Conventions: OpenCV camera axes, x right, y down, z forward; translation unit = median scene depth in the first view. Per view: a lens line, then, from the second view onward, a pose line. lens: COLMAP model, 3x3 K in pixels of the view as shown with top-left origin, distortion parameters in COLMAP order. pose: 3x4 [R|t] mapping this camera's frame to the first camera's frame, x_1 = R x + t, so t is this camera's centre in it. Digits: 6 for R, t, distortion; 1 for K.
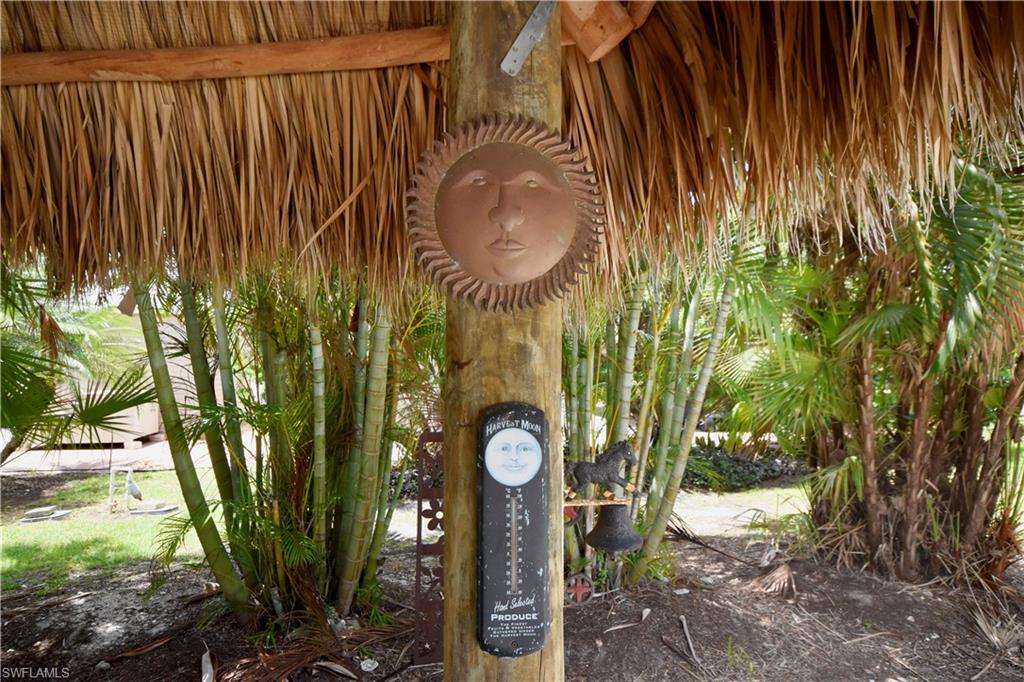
lens RADIAL K [[648.6, 0, 510.8], [0, 648.6, 341.2], [0, 0, 1]] dist [0.022184, 0.000610]
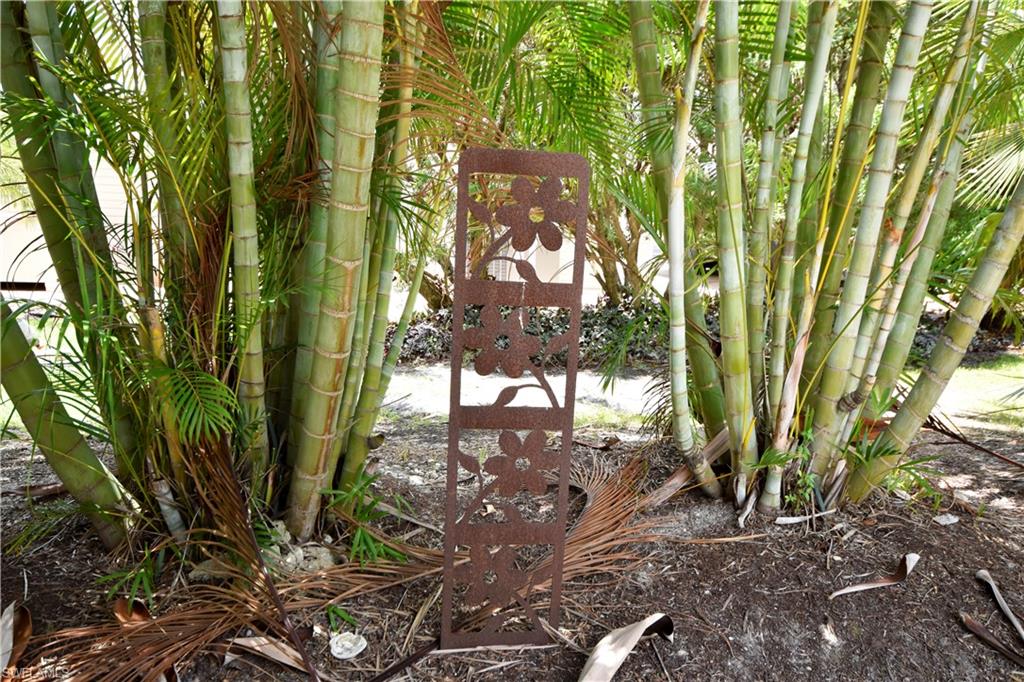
lens RADIAL K [[754.5, 0, 512.5], [0, 754.5, 341.3], [0, 0, 1]] dist [0.011996, 0.010816]
pose [[0.998932, 0.035411, -0.029664, -0.080102], [-0.029674, 0.984047, 0.175417, 0.161121], [0.035403, -0.174350, 0.984047, 0.453287]]
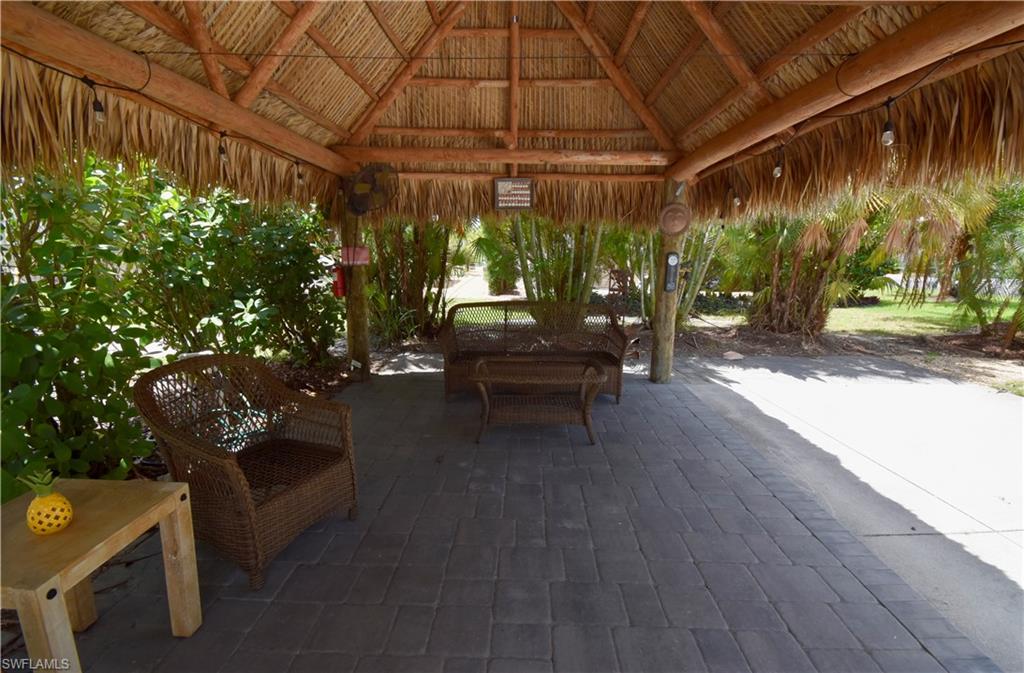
lens RADIAL K [[448.7, 0, 514.5], [0, 448.7, 333.9], [0, 0, 1]] dist [-0.001296, -0.000051]
pose [[0.990996, 0.041123, -0.127419, -0.276532], [-0.012540, 0.975989, 0.217457, -0.015811], [0.133302, -0.213901, 0.967717, -1.048909]]
